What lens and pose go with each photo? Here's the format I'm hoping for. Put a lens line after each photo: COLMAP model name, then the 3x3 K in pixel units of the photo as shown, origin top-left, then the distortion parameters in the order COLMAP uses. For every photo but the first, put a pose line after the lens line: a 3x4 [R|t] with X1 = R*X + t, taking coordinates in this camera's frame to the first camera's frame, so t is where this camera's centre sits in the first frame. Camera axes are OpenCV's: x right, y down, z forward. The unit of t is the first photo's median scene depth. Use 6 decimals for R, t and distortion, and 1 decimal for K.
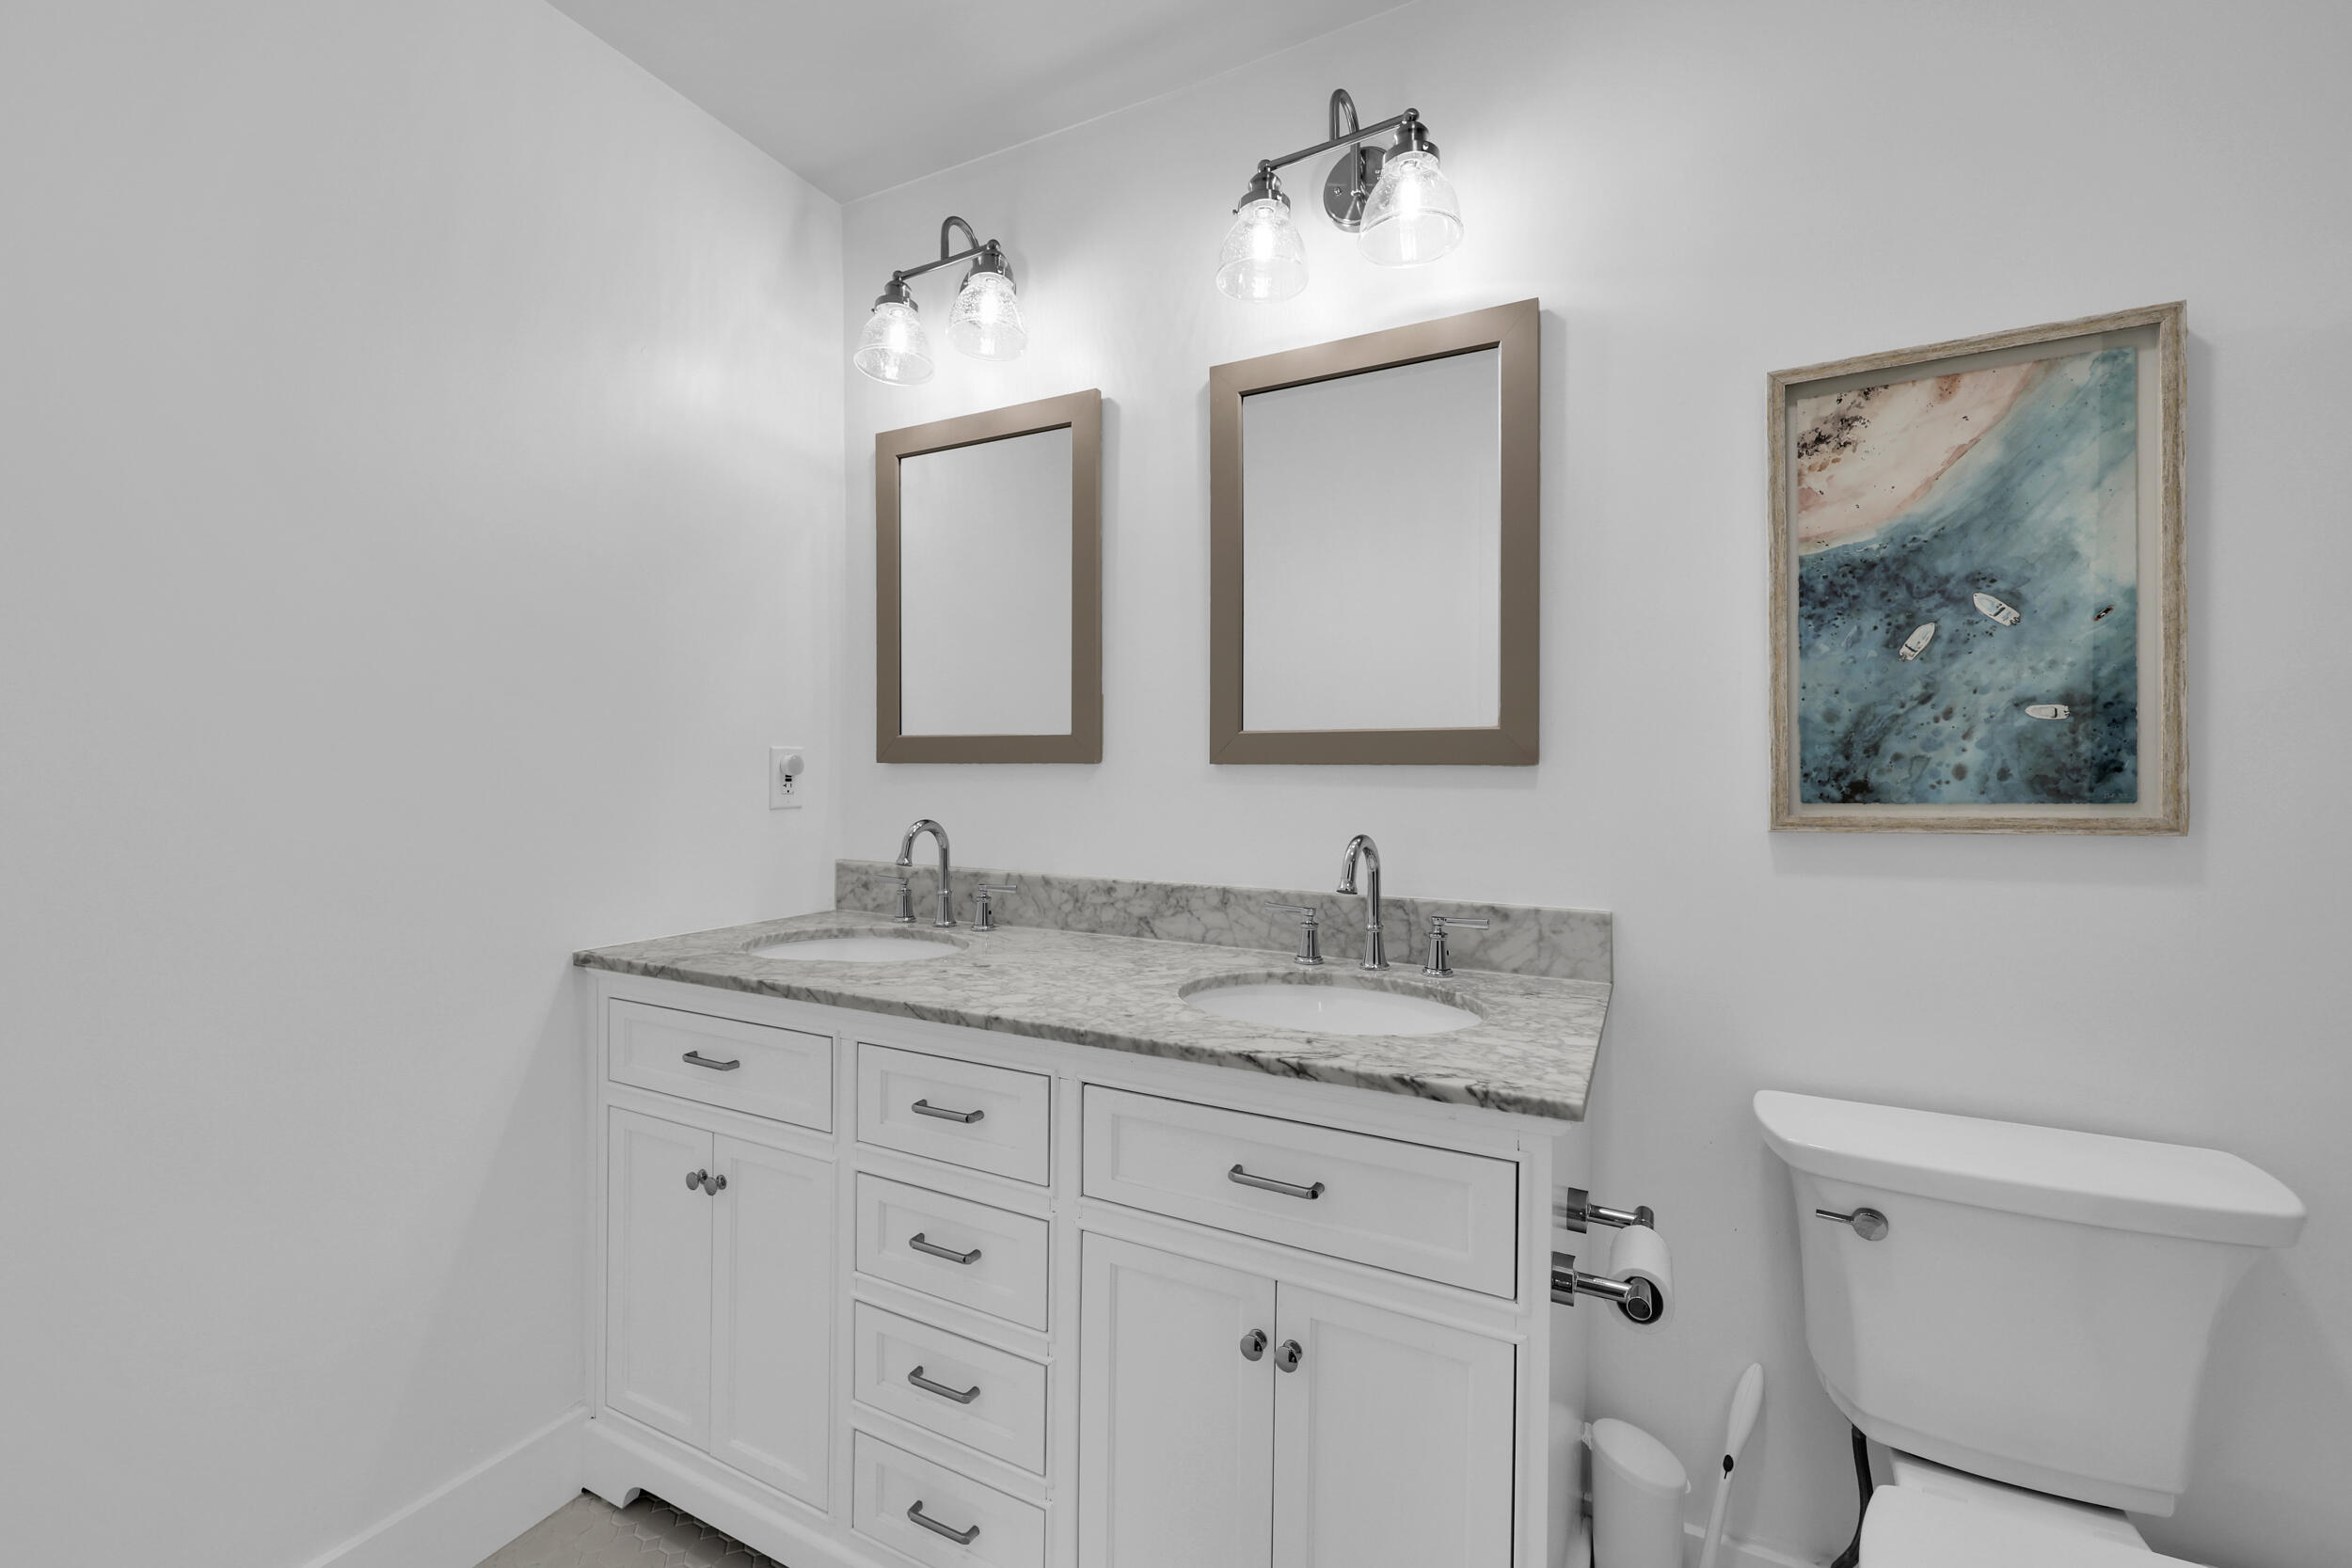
lens RADIAL K [[957.9, 0, 1146.3], [0, 957.9, 775.5], [0, 0, 1]] dist [0.002009, 0.000354]
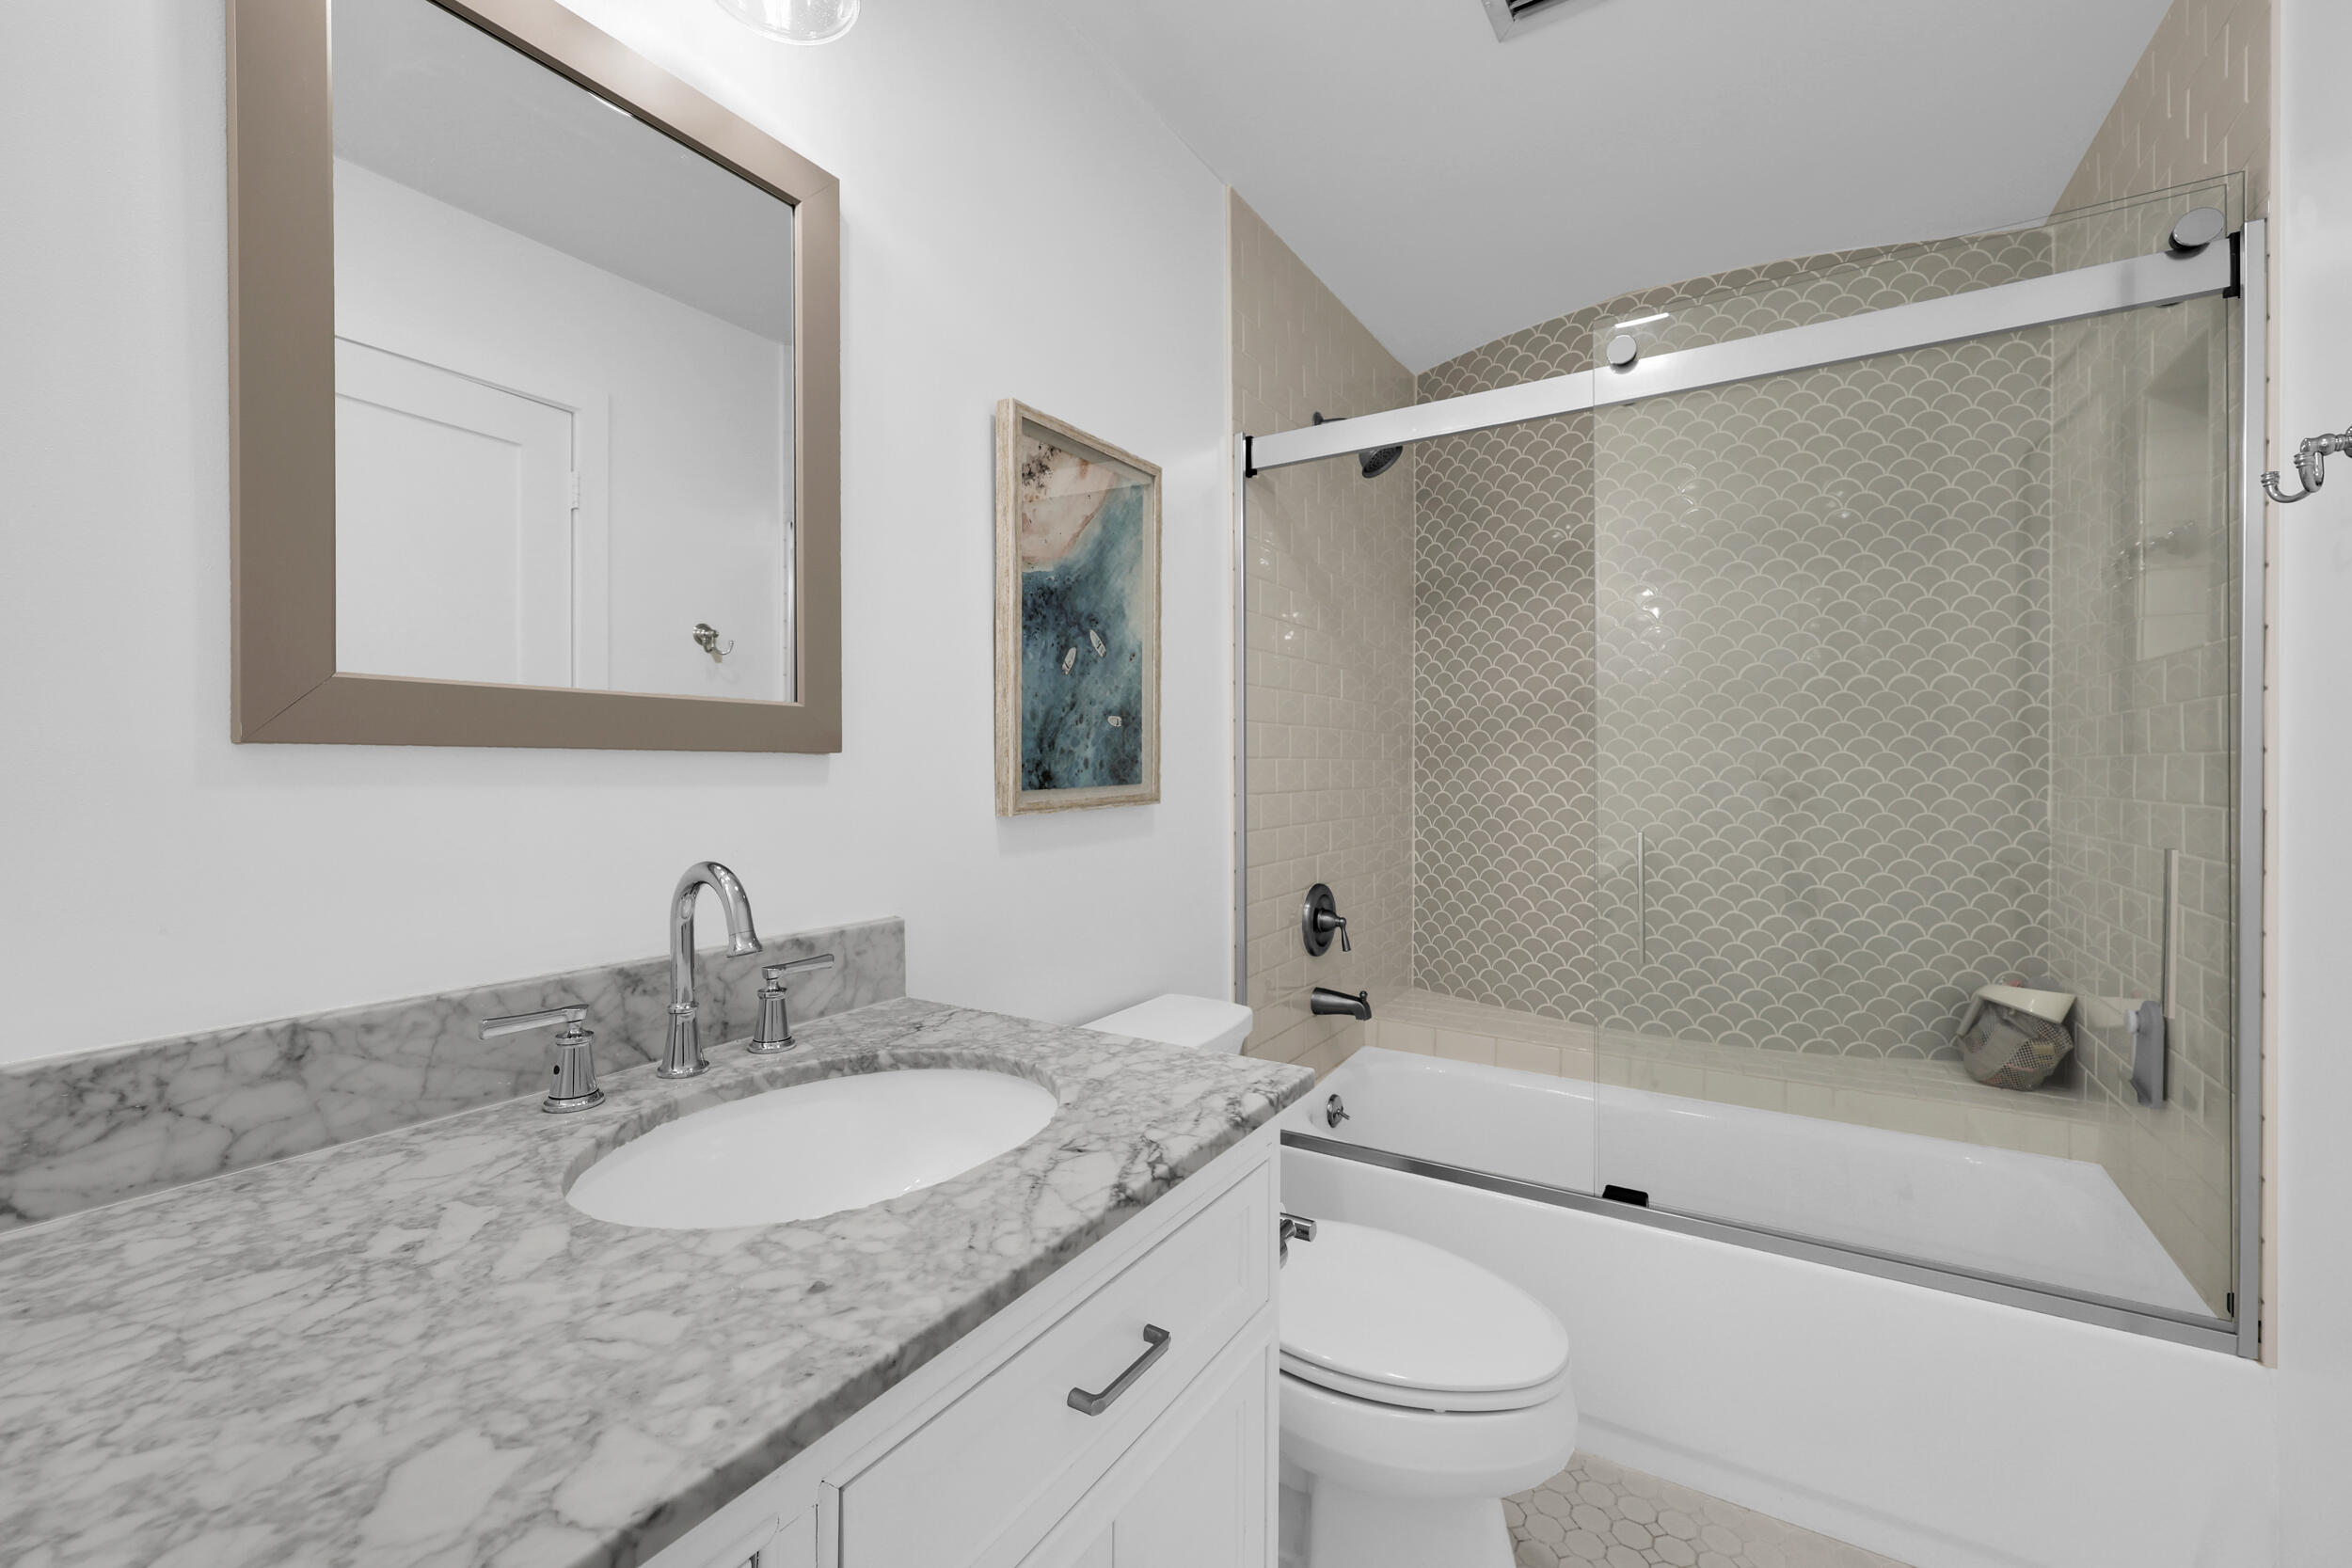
lens RADIAL K [[957.9, 0, 1146.3], [0, 957.9, 775.5], [0, 0, 1]] dist [0.002009, 0.000354]
pose [[0.087047, -0.008688, 0.996166, -0.442734], [0.008897, 0.999929, 0.007943, 0.003410], [-0.996164, 0.008172, 0.087118, 0.775161]]
